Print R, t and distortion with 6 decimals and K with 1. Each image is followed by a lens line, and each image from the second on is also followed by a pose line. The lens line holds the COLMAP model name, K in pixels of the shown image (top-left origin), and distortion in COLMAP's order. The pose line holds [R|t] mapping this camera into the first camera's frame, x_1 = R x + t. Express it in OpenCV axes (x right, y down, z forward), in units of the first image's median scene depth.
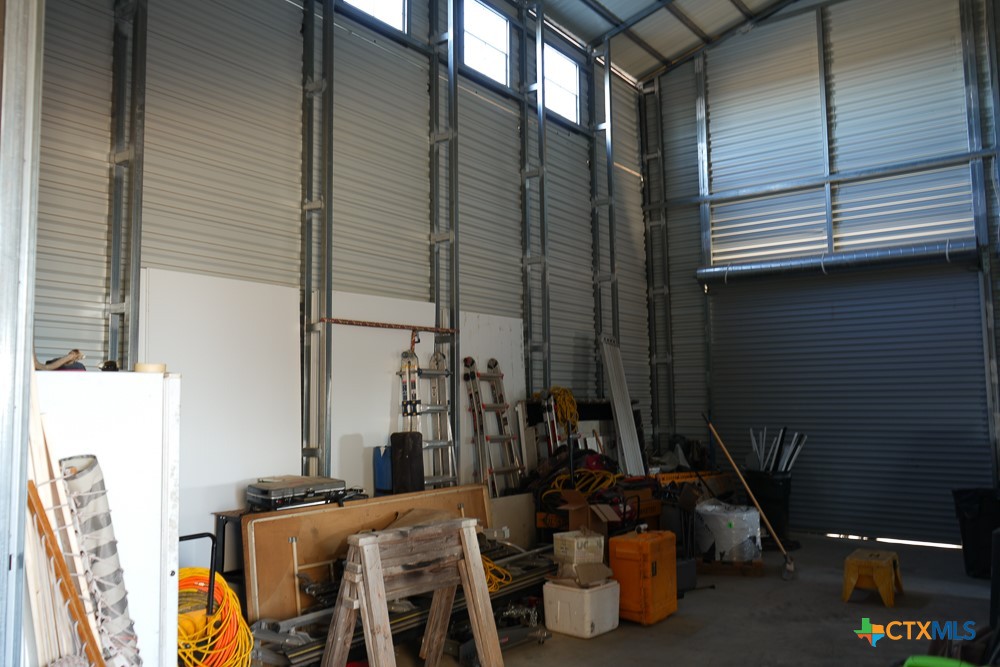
lens RADIAL K [[795.7, 0, 500.4], [0, 795.7, 330.2], [0, 0, 1]] dist [-0.009696, 0.008697]
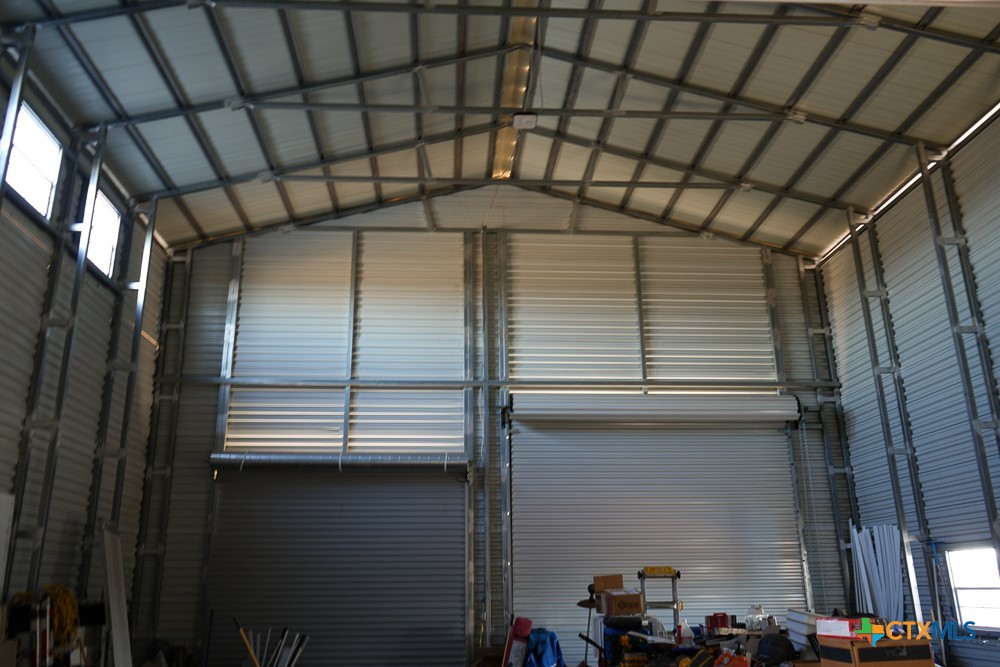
lens RADIAL K [[795.7, 0, 500.8], [0, 795.7, 331.9], [0, 0, 1]] dist [-0.009696, 0.008697]
pose [[0.756428, 0.200365, 0.622632, -0.115204], [-0.055604, 0.968177, -0.244010, -0.005164], [-0.651709, 0.149955, 0.743498, 0.054353]]
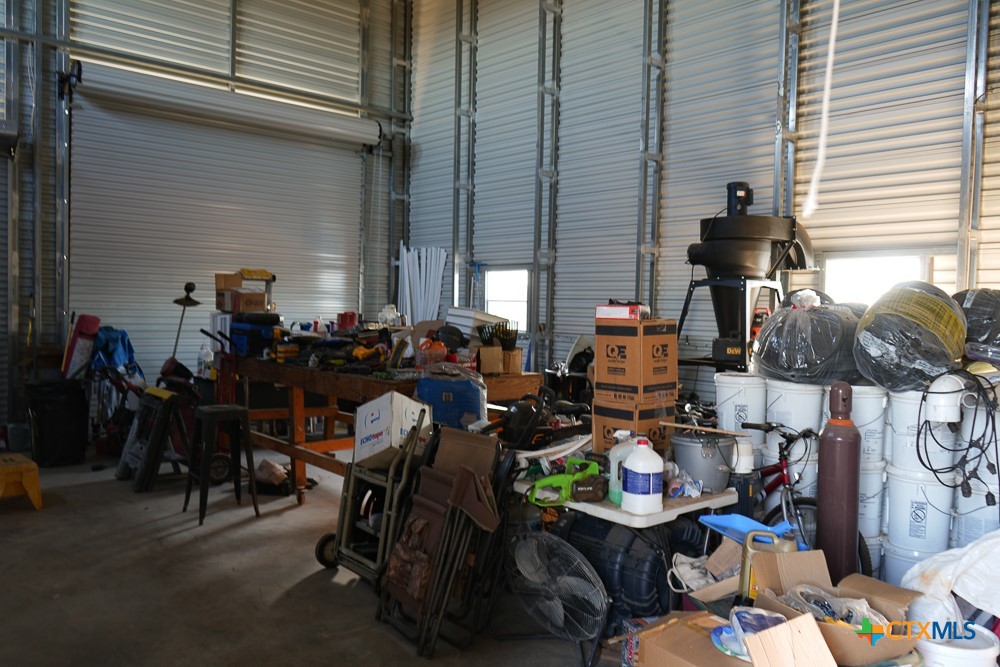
lens RADIAL K [[795.7, 0, 494.7], [0, 795.7, 330.3], [0, 0, 1]] dist [-0.009696, 0.008697]
pose [[0.190784, -0.015681, 0.981507, -0.199983], [-0.115949, 0.992513, 0.038395, 0.023632], [-0.974760, -0.121130, 0.187537, 0.195994]]
